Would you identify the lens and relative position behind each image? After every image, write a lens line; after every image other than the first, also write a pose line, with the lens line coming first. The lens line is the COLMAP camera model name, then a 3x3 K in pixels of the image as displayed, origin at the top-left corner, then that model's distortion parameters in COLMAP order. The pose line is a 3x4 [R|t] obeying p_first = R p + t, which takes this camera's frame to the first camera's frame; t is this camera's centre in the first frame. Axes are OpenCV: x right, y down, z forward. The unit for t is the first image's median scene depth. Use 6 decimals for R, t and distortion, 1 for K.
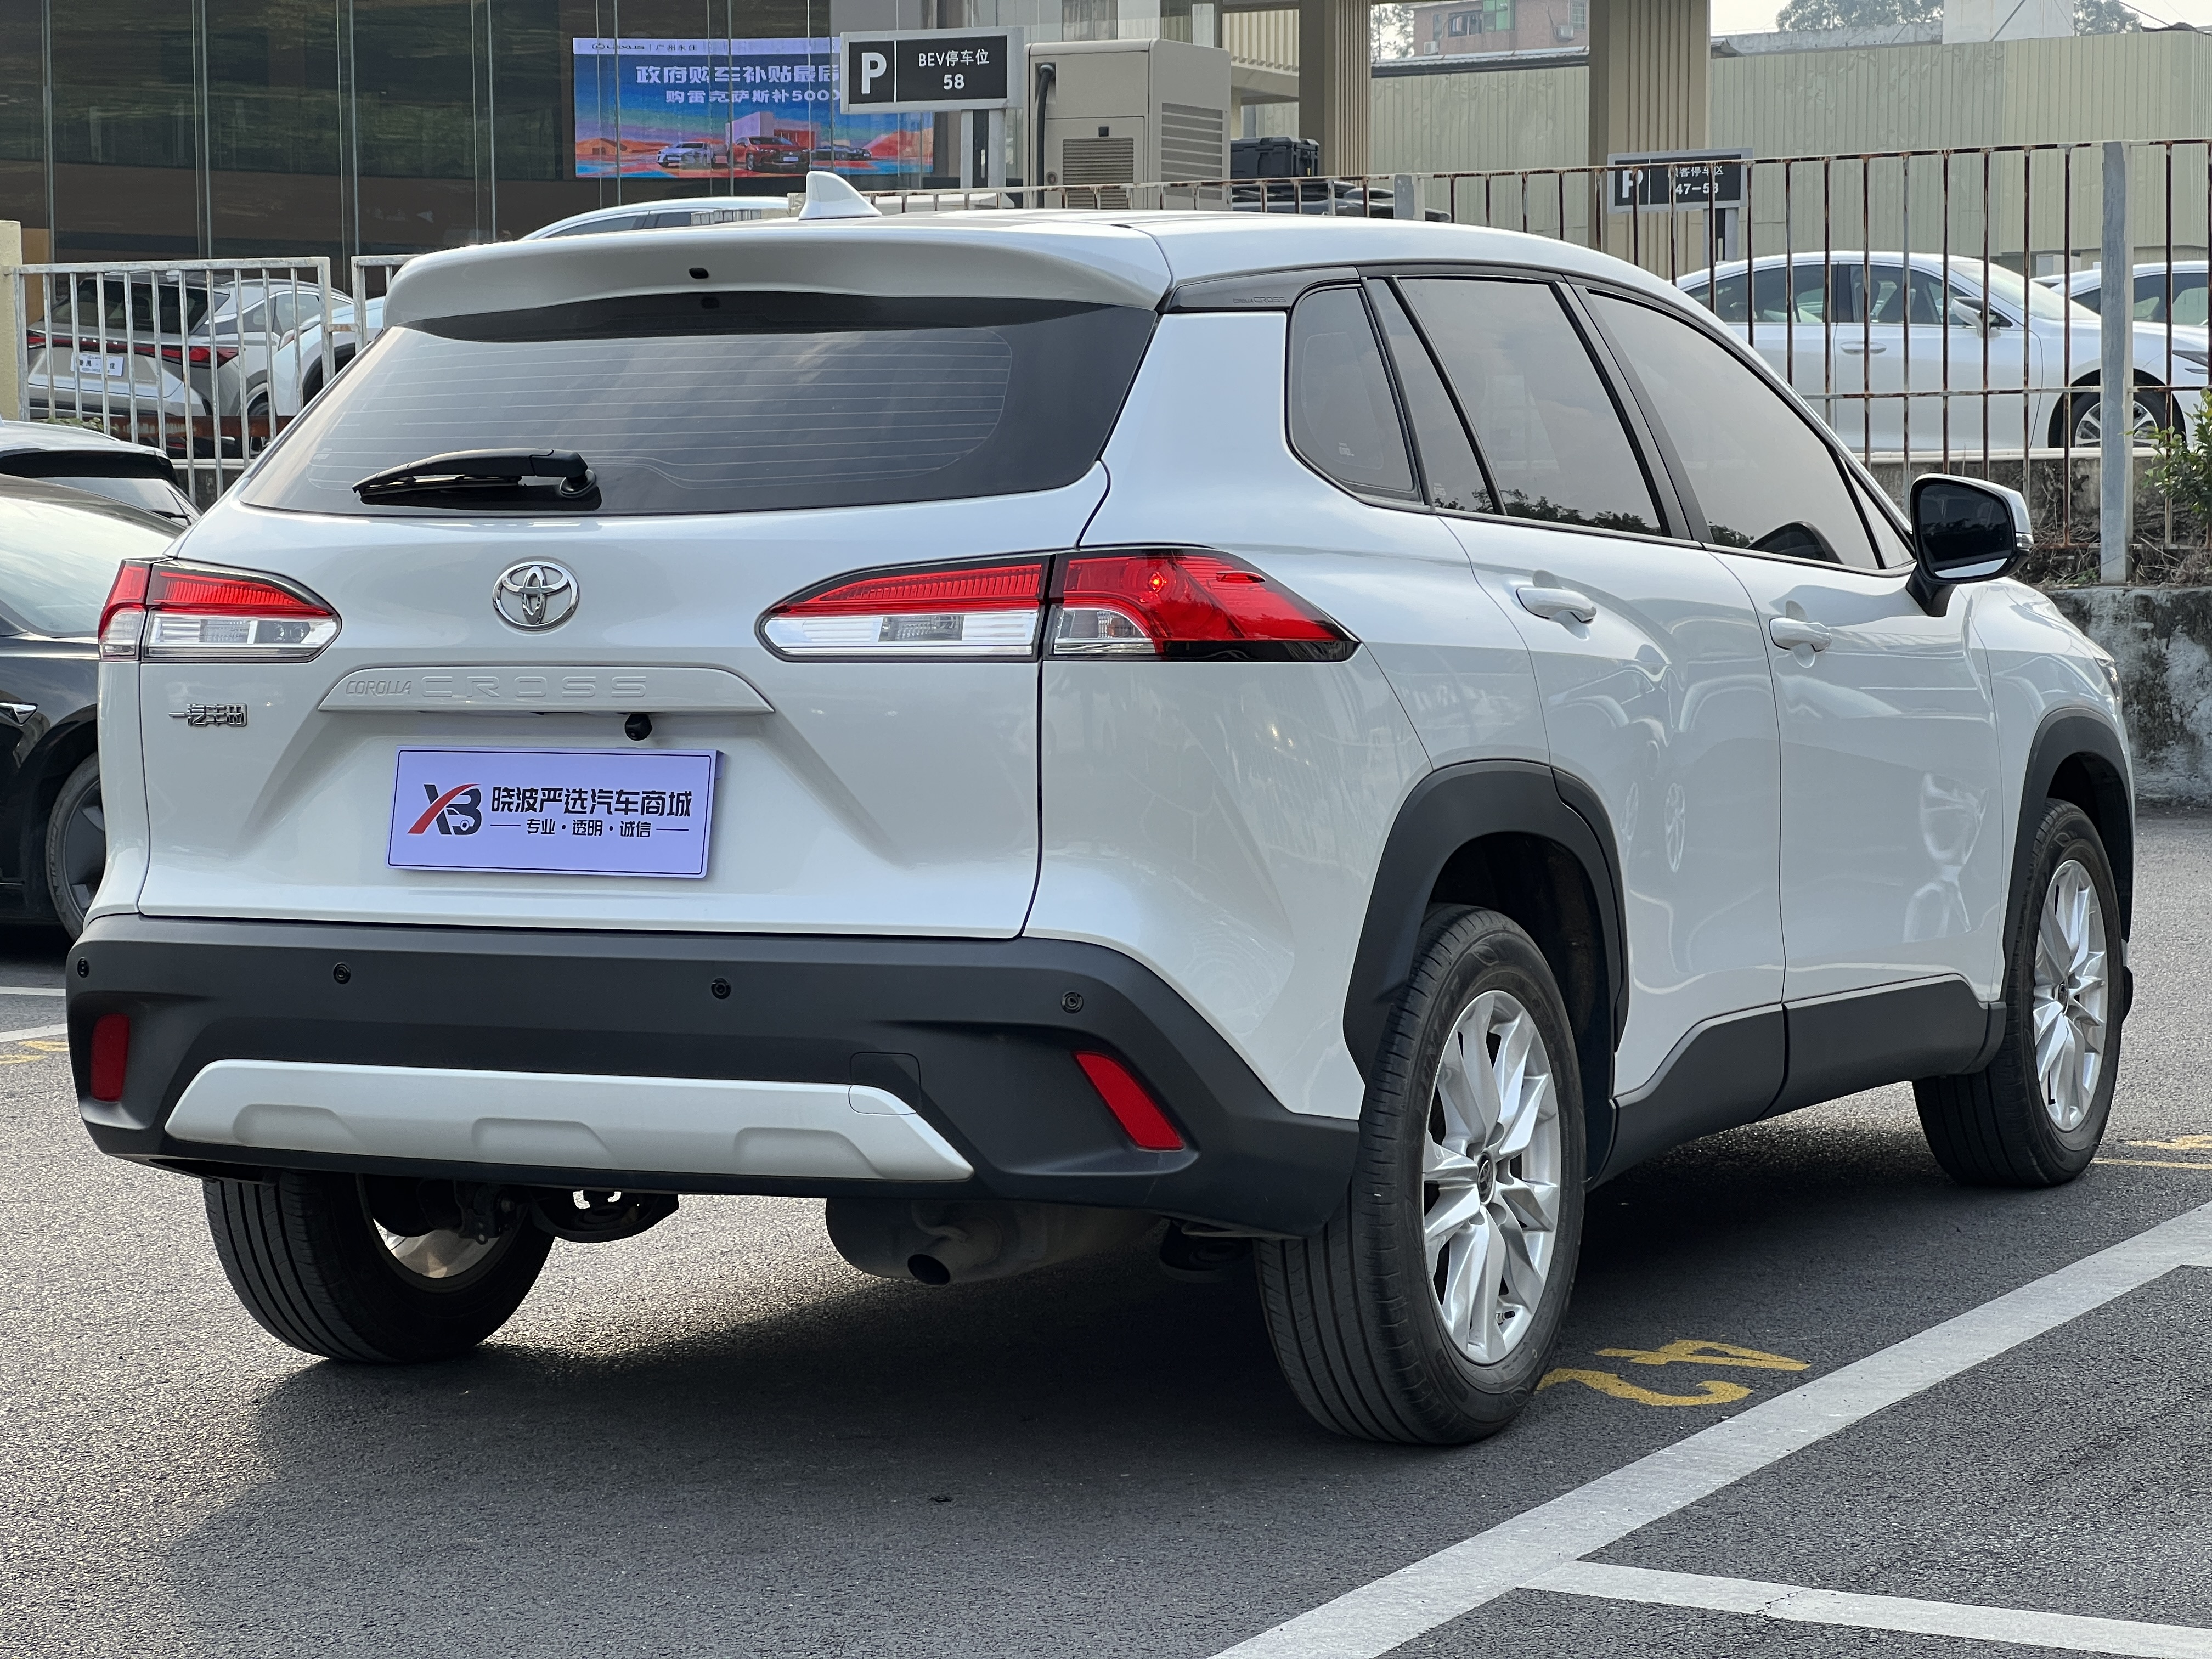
lens RADIAL K [[5006.7, 0, 1110.1], [0, 5006.7, 829.6], [0, 0, 1]] dist [-0.118066, 0.000000]
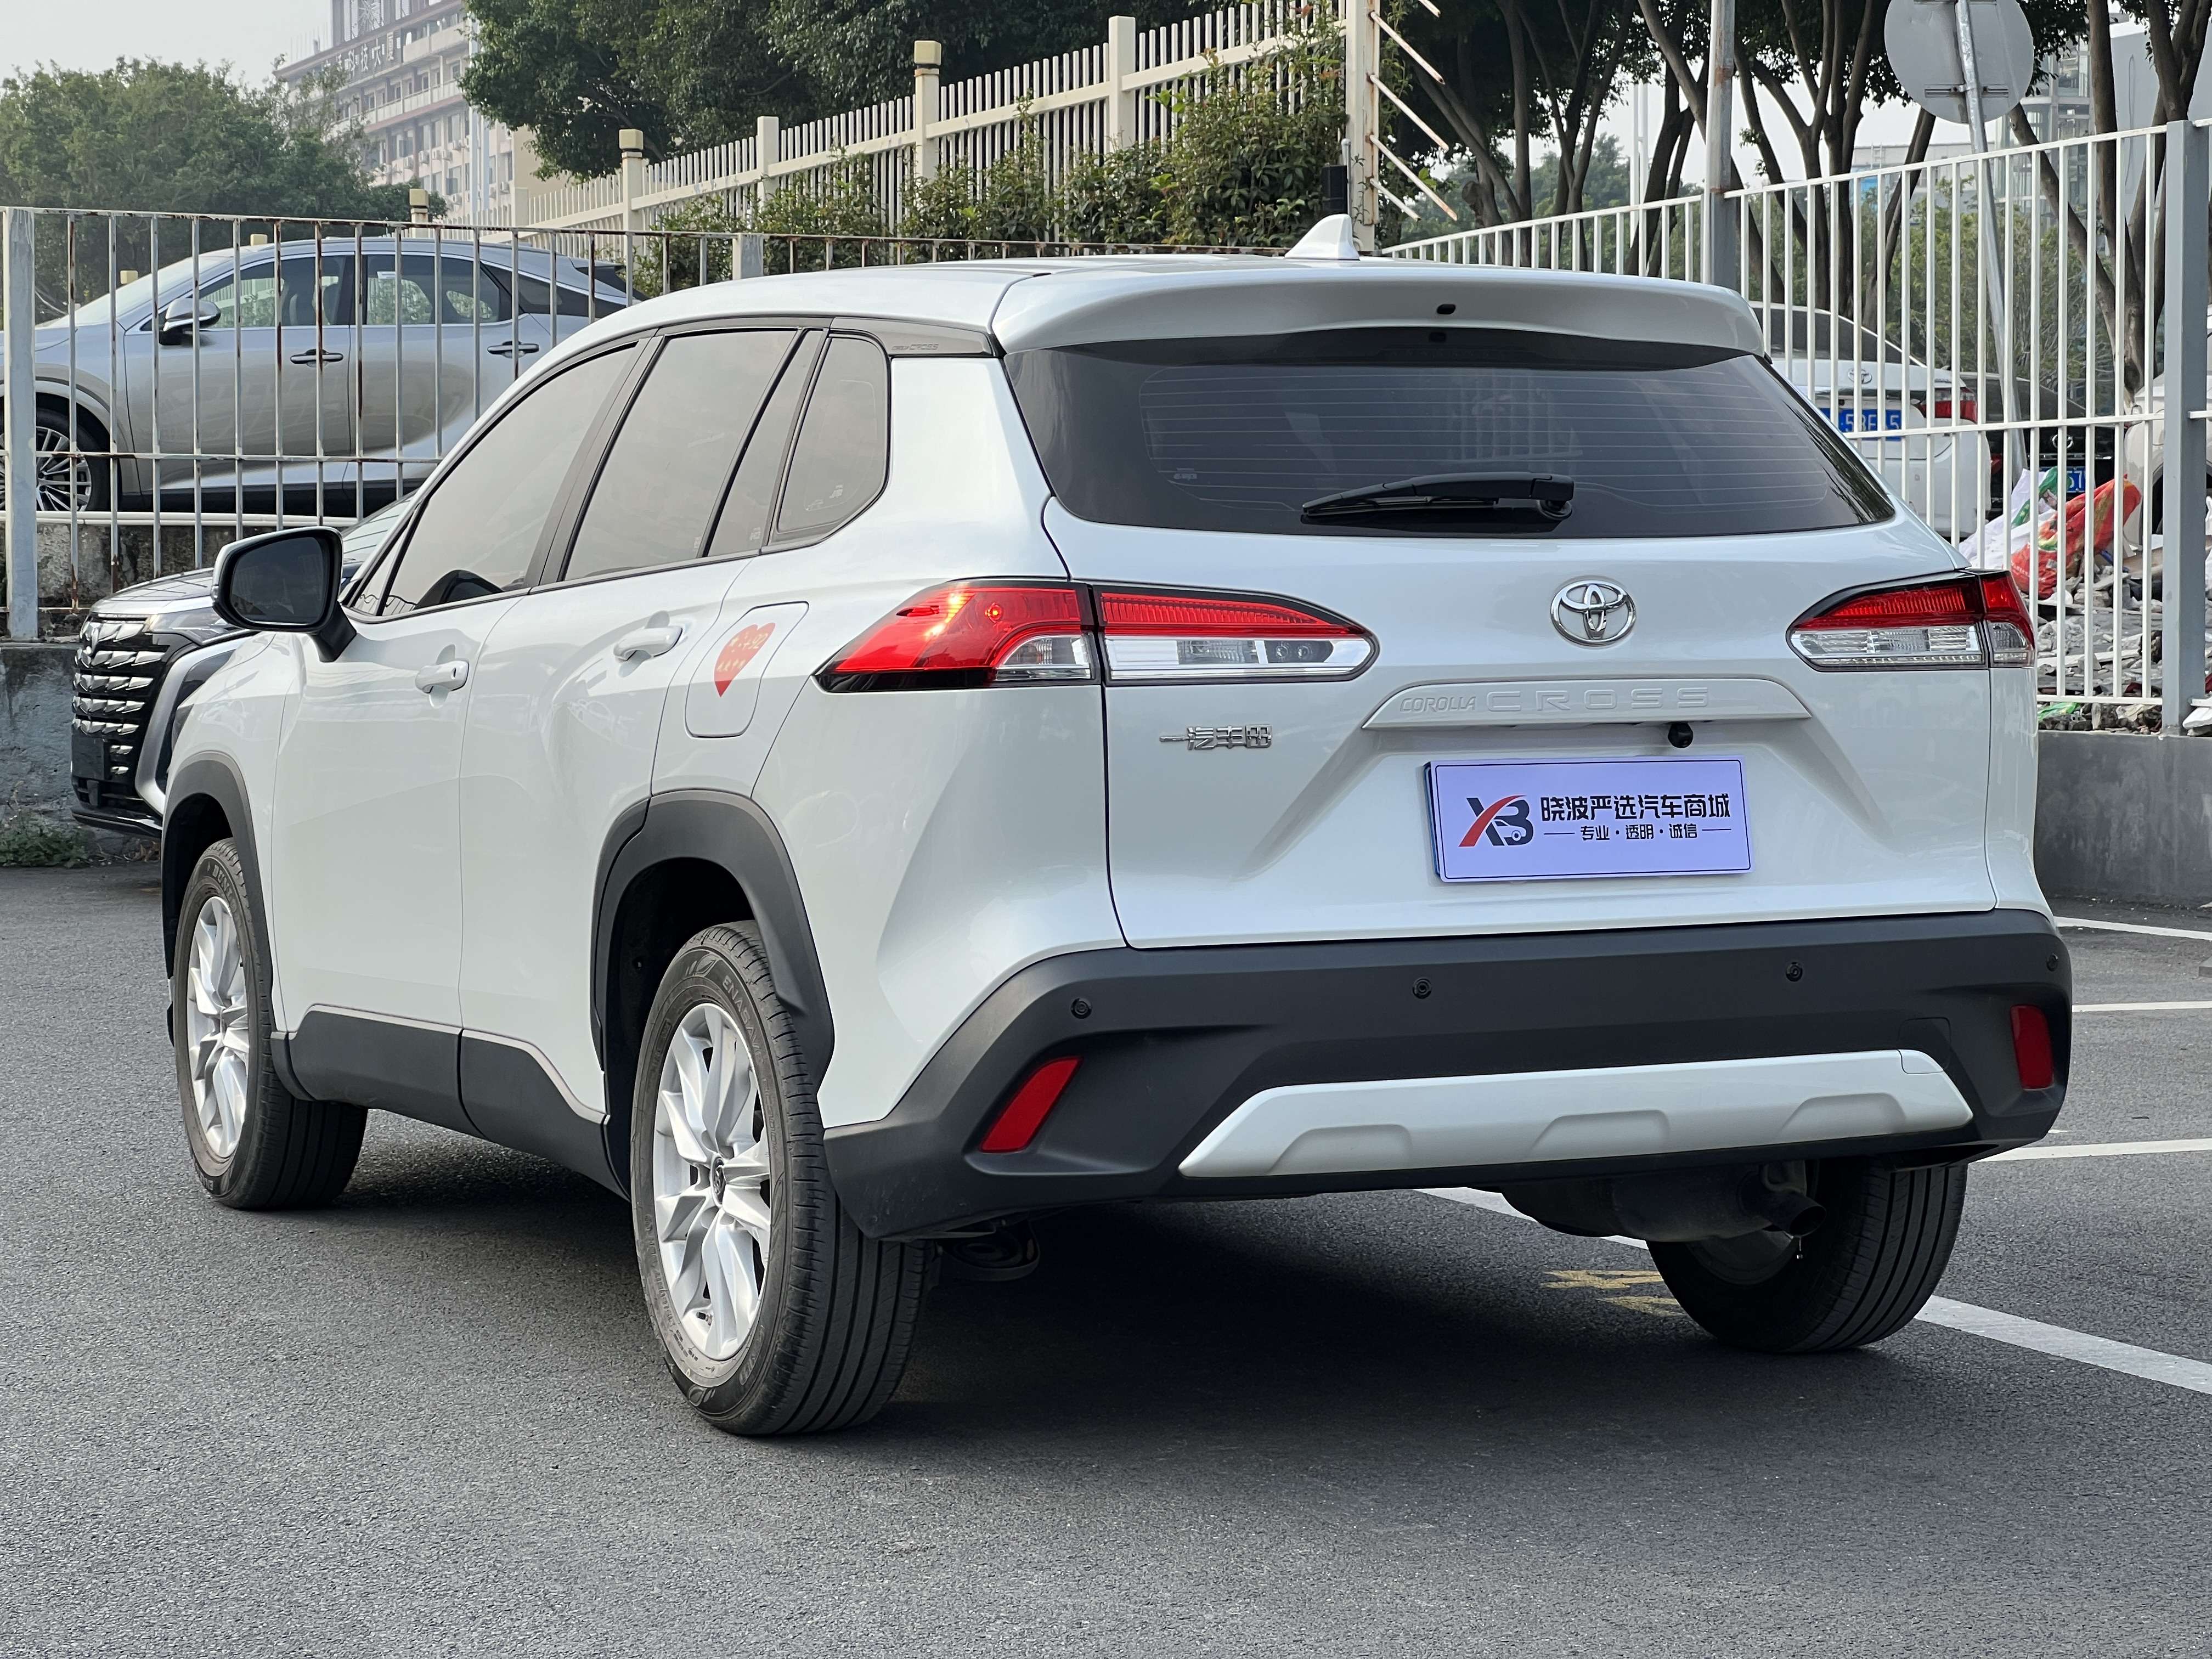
lens RADIAL K [[5006.7, 0, 1103.1], [0, 5006.7, 830.3], [0, 0, 1]] dist [-0.118066, 0.000000]
pose [[0.642910, -0.034112, 0.765182, -0.983051], [0.045502, 0.998944, 0.006302, -0.012483], [-0.764589, 0.030765, 0.643783, 0.403019]]
